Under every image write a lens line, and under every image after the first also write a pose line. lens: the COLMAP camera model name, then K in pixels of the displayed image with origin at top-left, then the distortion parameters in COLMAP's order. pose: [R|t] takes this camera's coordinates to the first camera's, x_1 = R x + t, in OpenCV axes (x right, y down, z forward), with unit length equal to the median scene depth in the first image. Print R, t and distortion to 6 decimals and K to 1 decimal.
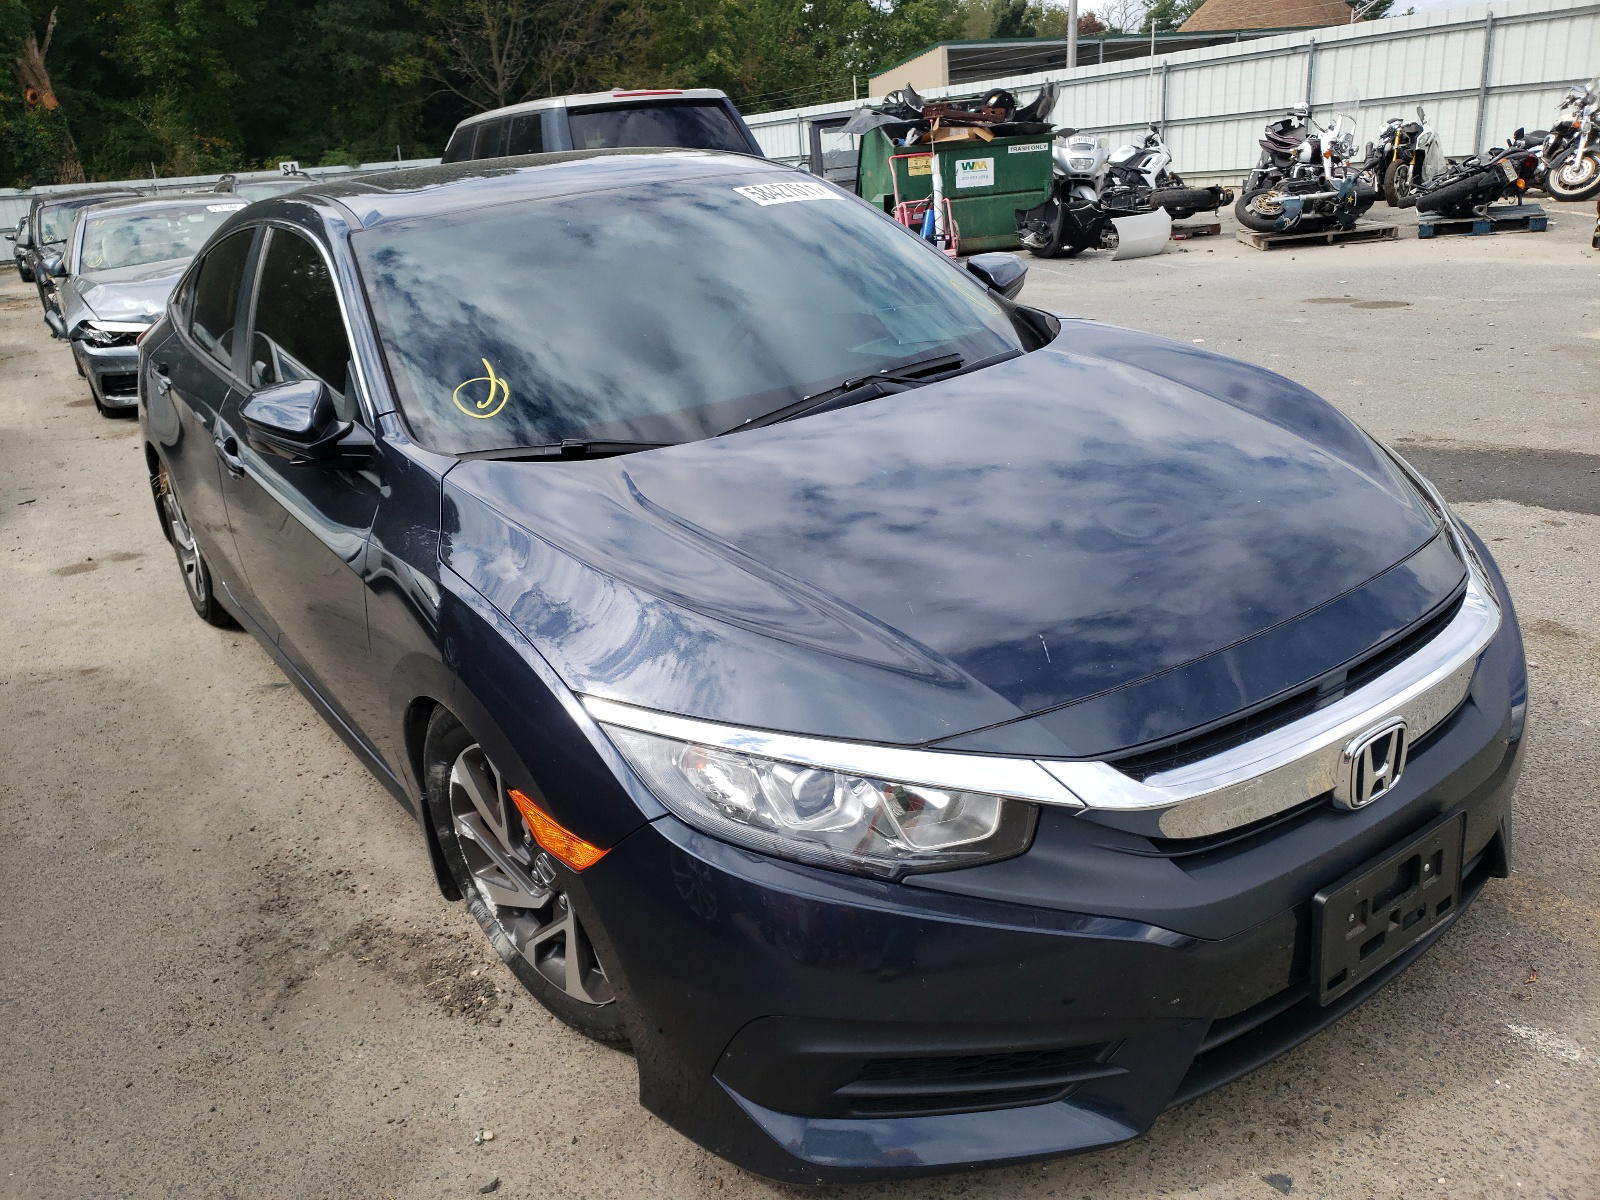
lens RADIAL K [[1403.6, 0, 800.0], [0, 1403.6, 600.0], [0, 0, 1]] dist [-0.003480, -0.000413]
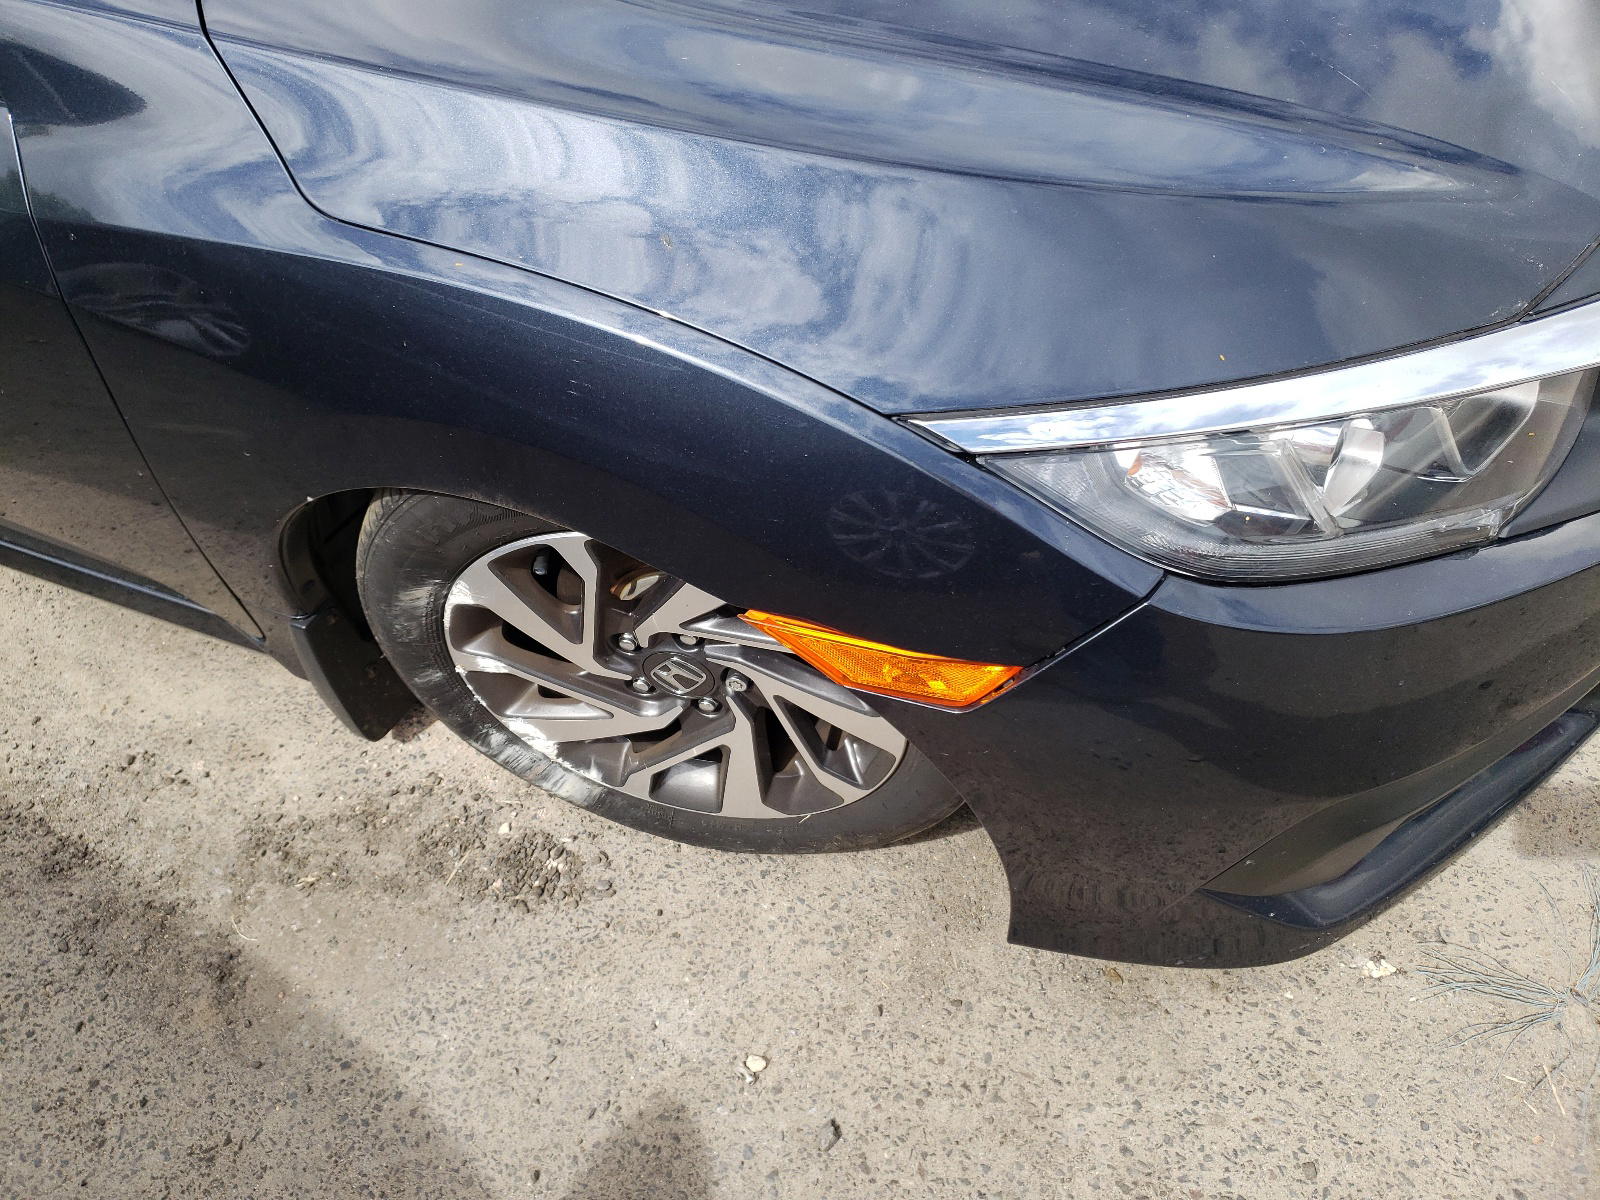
lens RADIAL K [[1403.6, 0, 800.0], [0, 1403.6, 600.0], [0, 0, 1]] dist [-0.003480, -0.000413]
pose [[0.859274, -0.387837, 0.333511, -0.309825], [0.221300, 0.869697, 0.441195, -0.087491], [-0.461166, -0.305302, 0.833137, 0.460077]]
